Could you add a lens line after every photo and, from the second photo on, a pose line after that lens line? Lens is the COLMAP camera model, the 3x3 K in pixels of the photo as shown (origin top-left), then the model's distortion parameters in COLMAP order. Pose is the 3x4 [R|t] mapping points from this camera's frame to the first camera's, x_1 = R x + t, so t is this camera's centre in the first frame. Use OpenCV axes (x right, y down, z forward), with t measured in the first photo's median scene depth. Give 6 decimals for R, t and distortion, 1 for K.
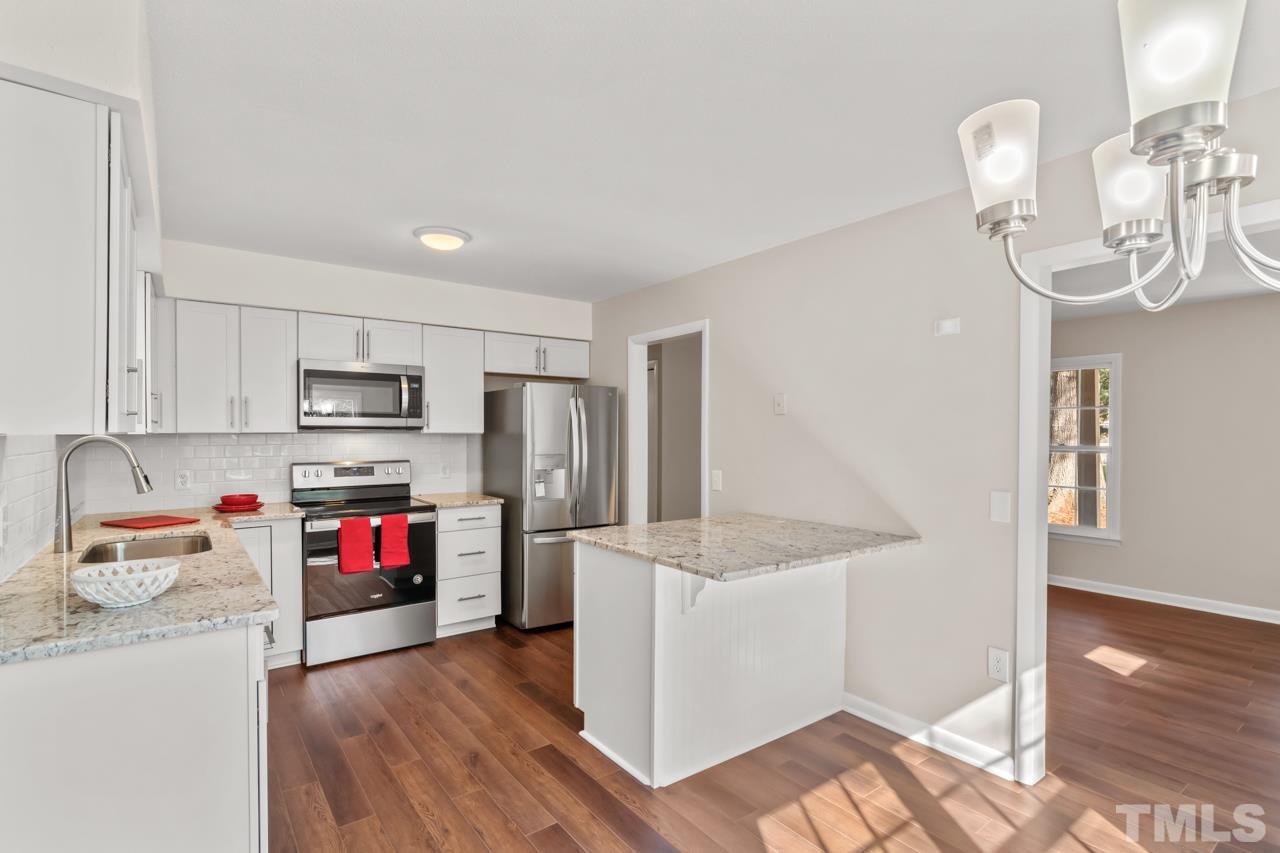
lens RADIAL K [[618.0, 0, 647.1], [0, 618.0, 428.8], [0, 0, 1]] dist [-0.001046, 0.000027]
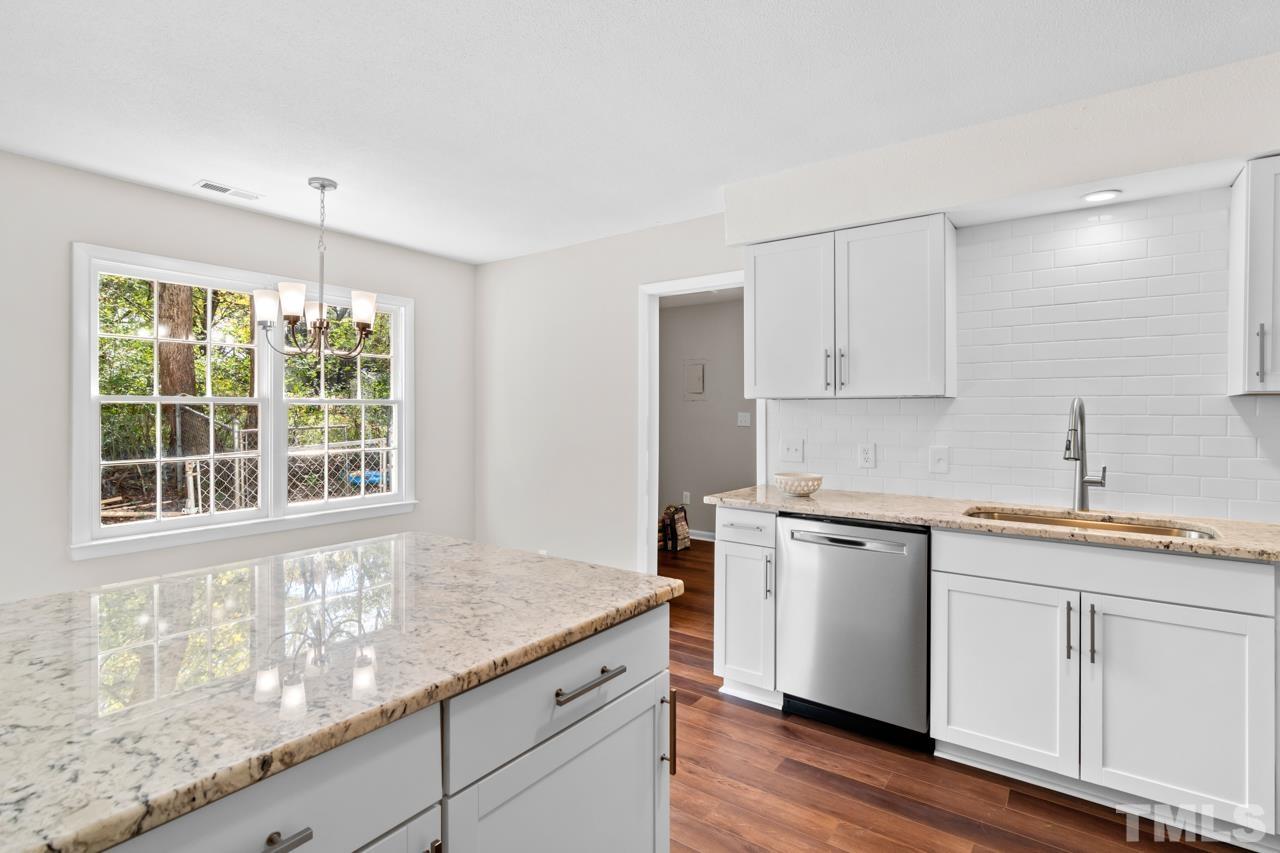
lens RADIAL K [[628.8, 0, 638.3], [0, 628.8, 409.4], [0, 0, 1]] dist [-0.001995, -0.000052]
pose [[-0.958805, -0.008124, -0.283950, 0.035998], [-0.004455, 0.999898, -0.013566, 0.028086], [0.284031, -0.011742, -0.958743, 1.079687]]
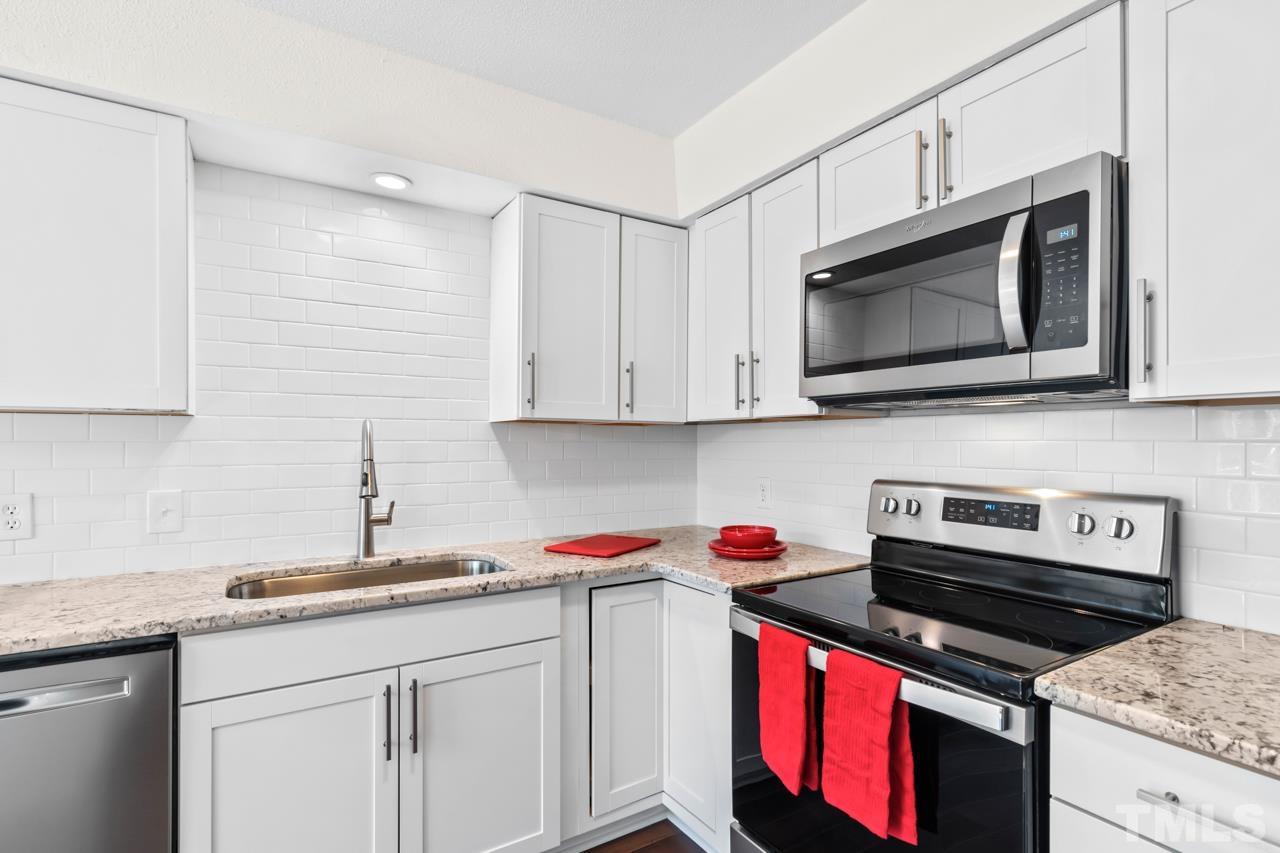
lens RADIAL K [[625.4, 0, 645.3], [0, 625.4, 440.3], [0, 0, 1]] dist [-0.000794, 0.000463]
pose [[-0.096872, -0.001530, -0.995296, -0.075456], [0.007184, 0.999972, -0.002236, 0.025423], [0.995271, -0.007367, -0.096858, 0.883597]]
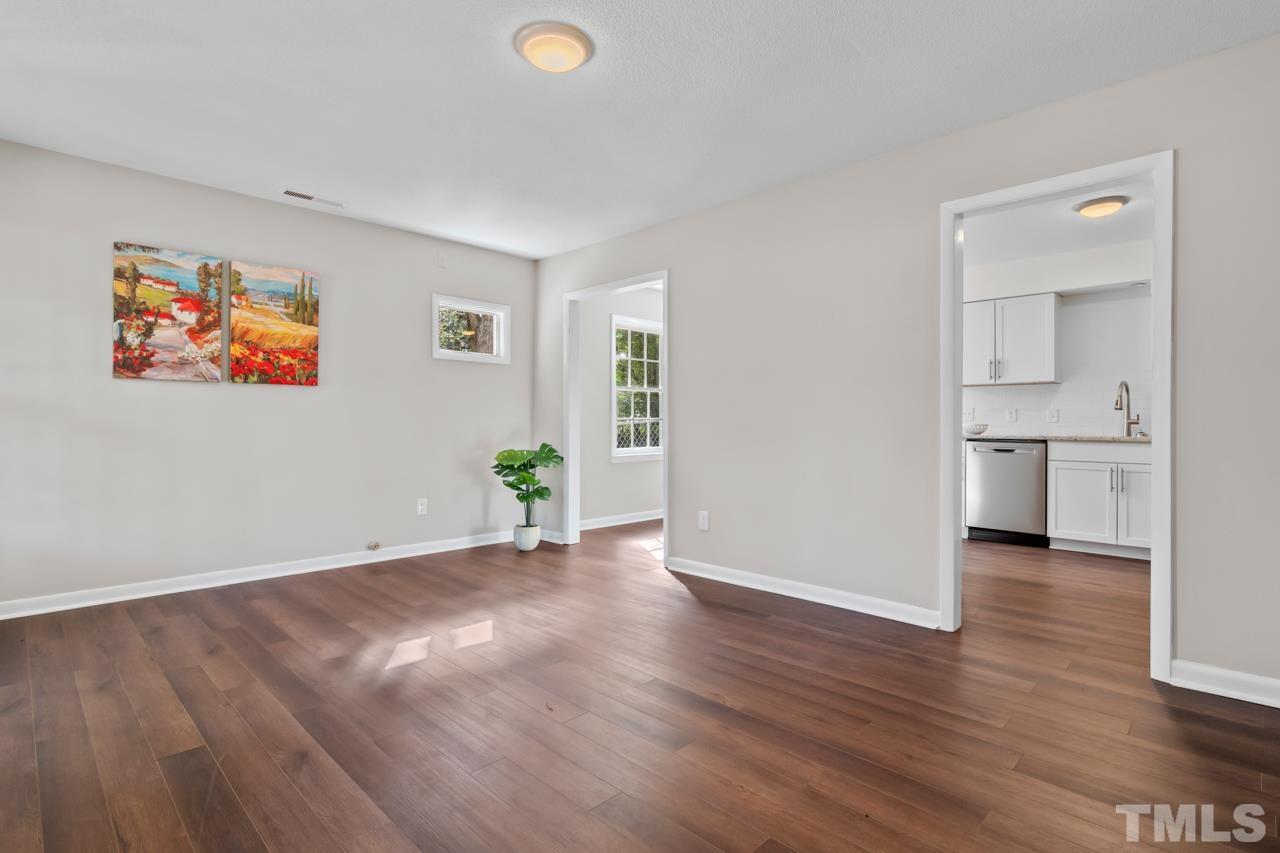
lens RADIAL K [[628.9, 0, 637.2], [0, 628.9, 419.5], [0, 0, 1]] dist [0.001196, 0.000197]
pose [[-0.991368, -0.004901, -0.131018, 0.601206], [-0.003795, 0.999955, -0.008693, 0.099578], [0.131055, -0.008121, -0.991342, 1.752591]]
